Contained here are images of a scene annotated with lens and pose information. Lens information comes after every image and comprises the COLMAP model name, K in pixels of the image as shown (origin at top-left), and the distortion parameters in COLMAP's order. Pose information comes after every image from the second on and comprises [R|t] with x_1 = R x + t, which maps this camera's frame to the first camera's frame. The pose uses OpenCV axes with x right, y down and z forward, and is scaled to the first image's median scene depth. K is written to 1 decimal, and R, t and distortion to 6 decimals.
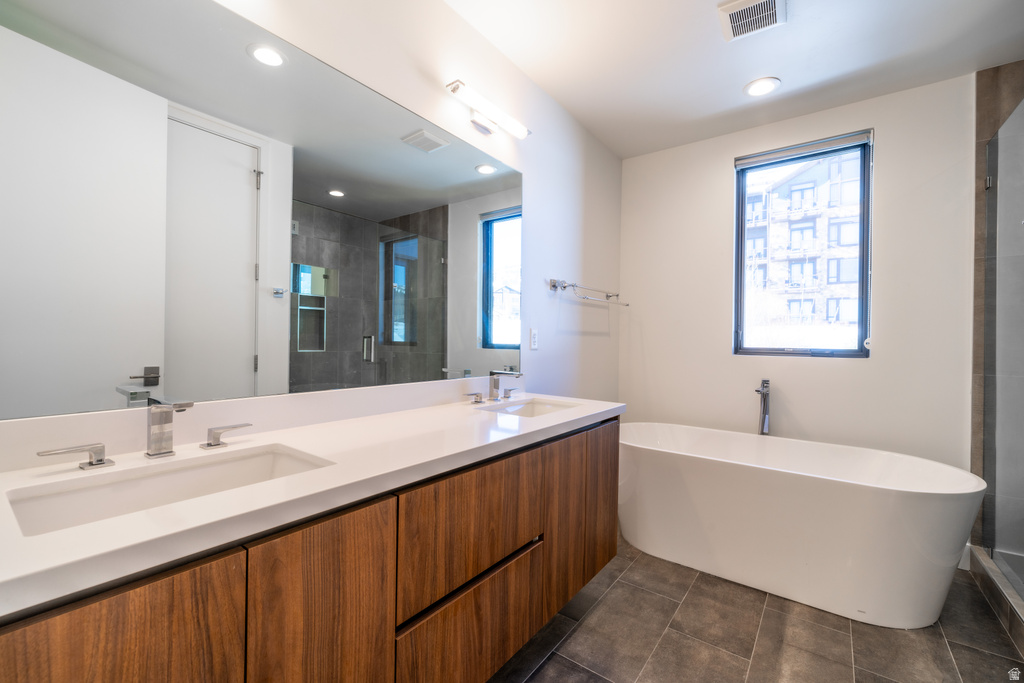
lens RADIAL K [[426.8, 0, 514.5], [0, 426.8, 341.1], [0, 0, 1]] dist [0.002776, -0.001220]
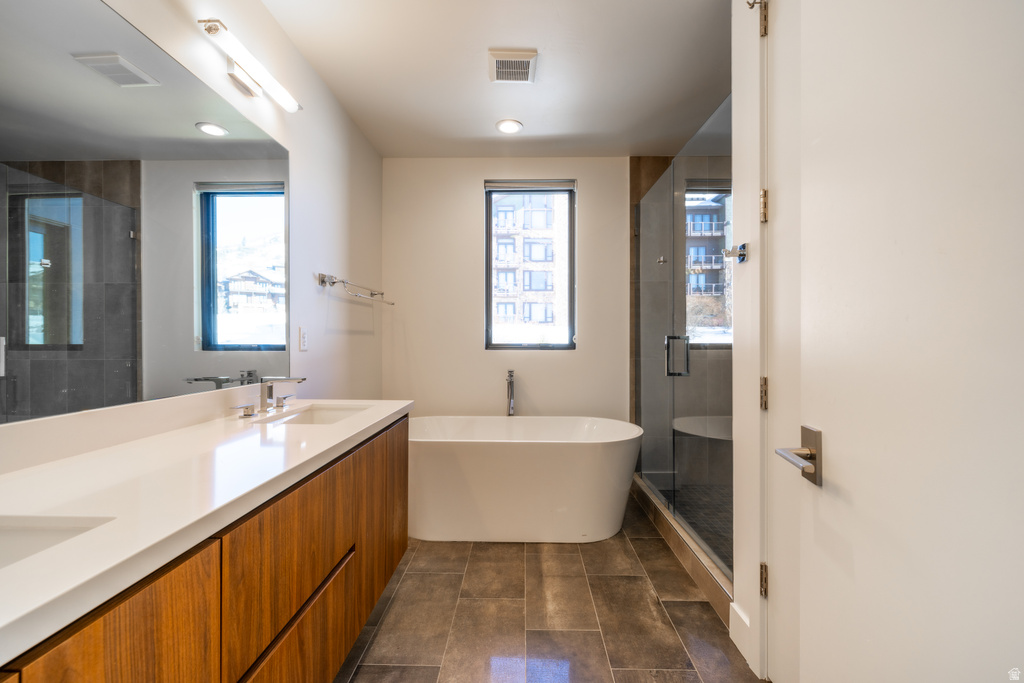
lens RADIAL K [[426.8, 0, 517.4], [0, 426.8, 341.6], [0, 0, 1]] dist [0.002776, -0.001220]
pose [[0.814935, -0.016640, 0.579313, -0.119370], [0.012517, 0.999860, 0.011111, -0.003928], [-0.579416, -0.001803, 0.815030, 0.009385]]
